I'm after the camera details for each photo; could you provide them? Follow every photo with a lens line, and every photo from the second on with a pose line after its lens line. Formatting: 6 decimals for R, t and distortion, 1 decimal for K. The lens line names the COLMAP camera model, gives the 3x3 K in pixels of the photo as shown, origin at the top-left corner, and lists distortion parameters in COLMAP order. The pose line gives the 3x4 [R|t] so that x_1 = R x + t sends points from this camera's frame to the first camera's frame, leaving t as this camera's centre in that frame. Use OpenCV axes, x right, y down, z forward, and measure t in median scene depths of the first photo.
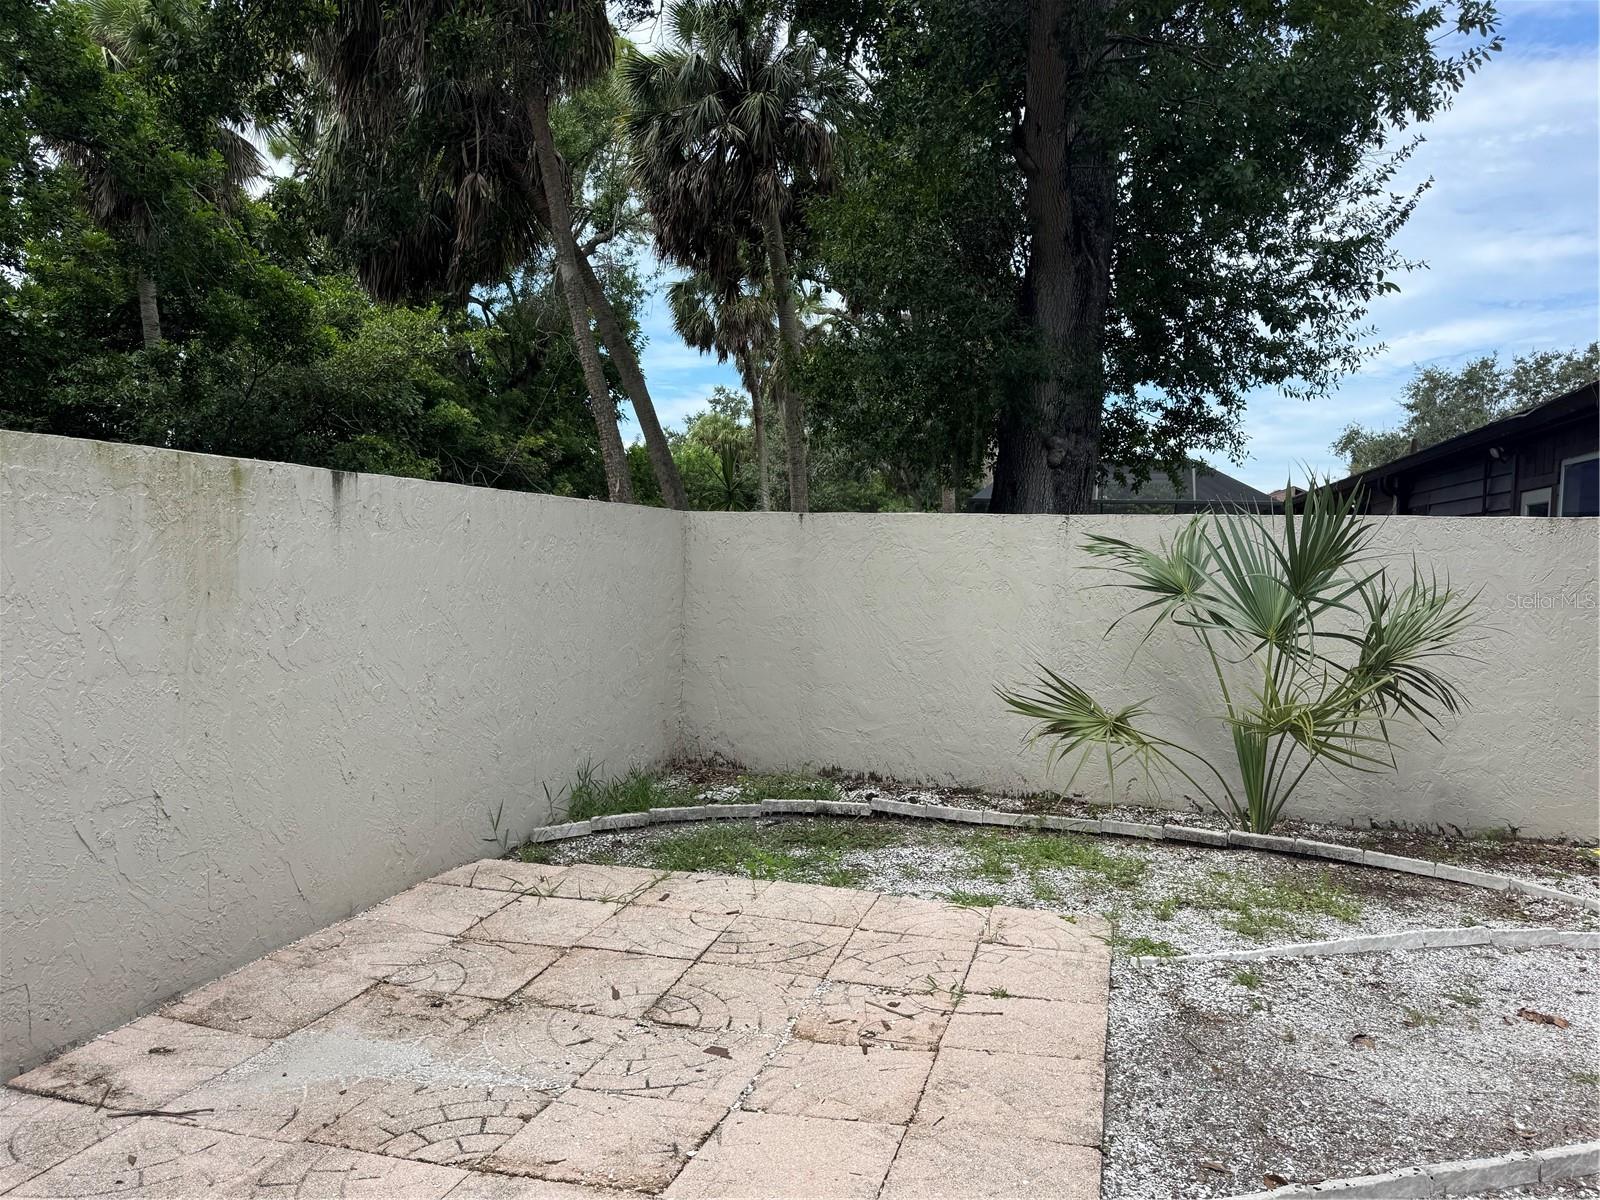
lens RADIAL K [[1132.0, 0, 799.8], [0, 1132.0, 614.8], [0, 0, 1]] dist [0.028124, -0.011091]
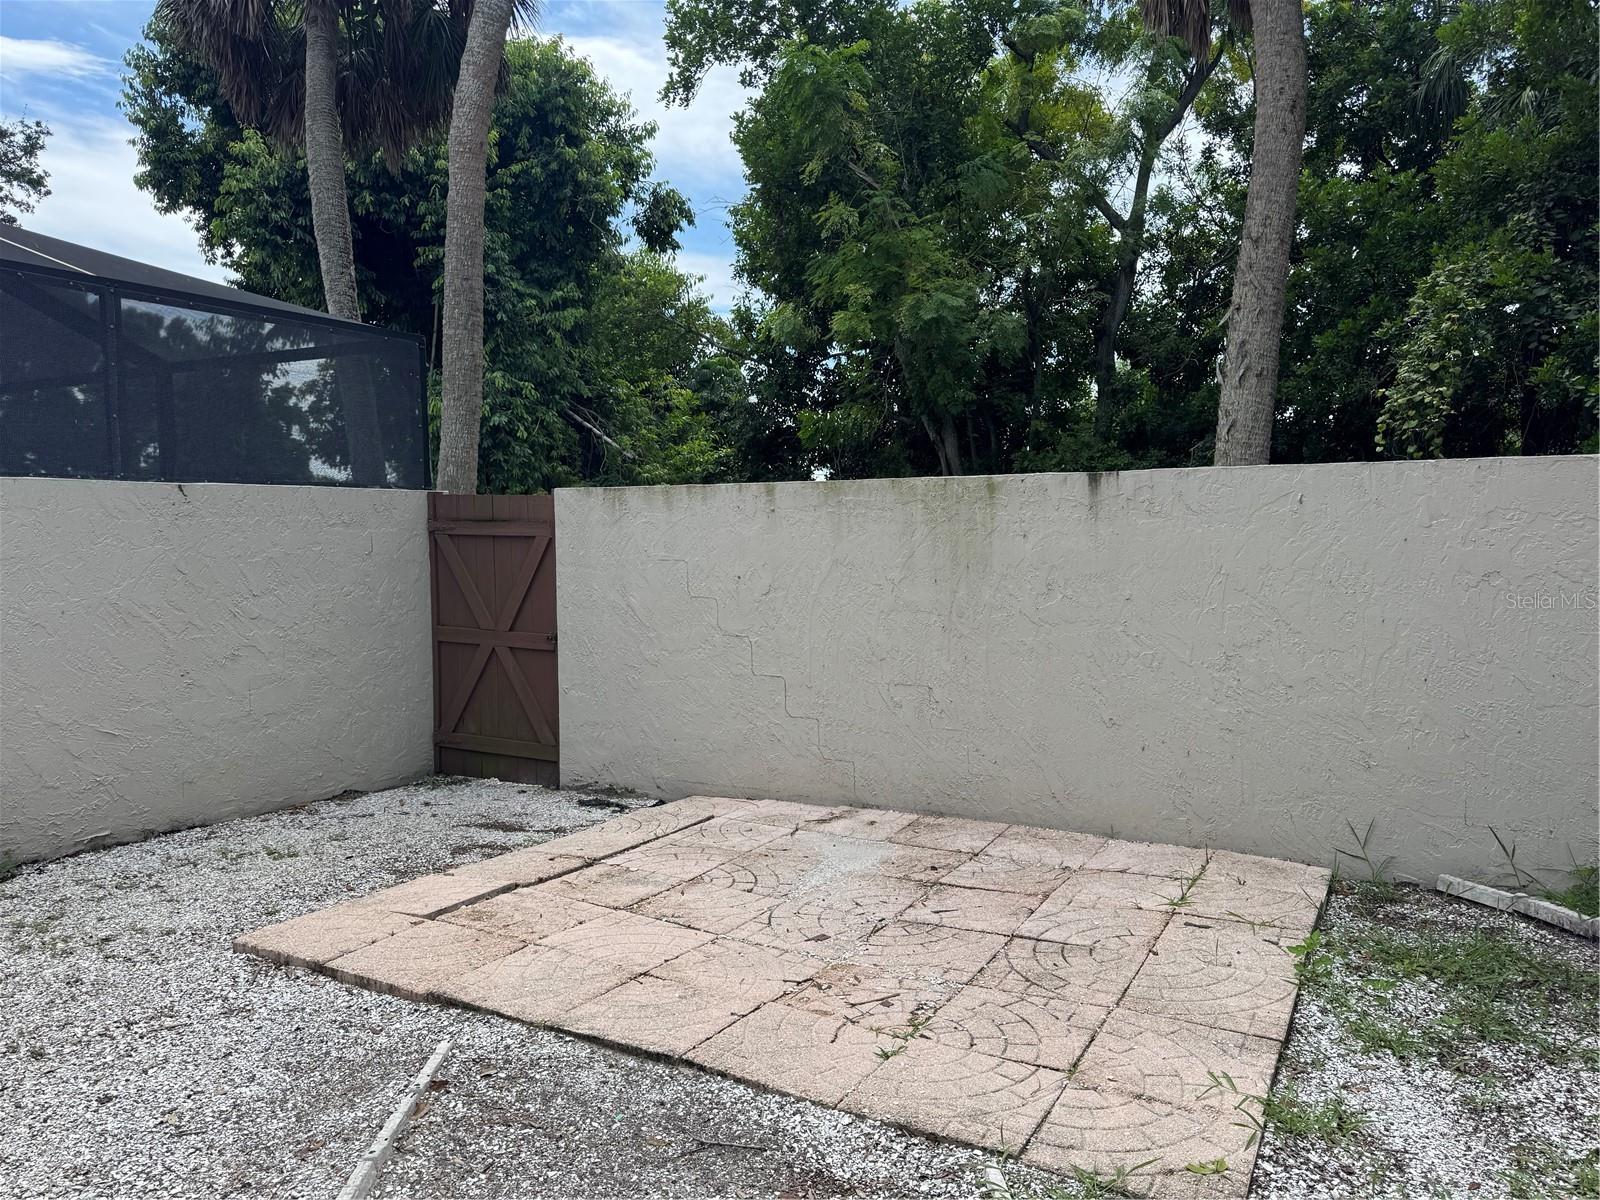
lens RADIAL K [[1132.0, 0, 793.1], [0, 1132.0, 603.3], [0, 0, 1]] dist [0.028124, -0.011091]
pose [[-0.241785, 0.045860, -0.969245, 1.004348], [-0.045163, 0.997268, 0.058453, -0.046917], [0.969278, 0.057907, -0.239053, 1.115891]]
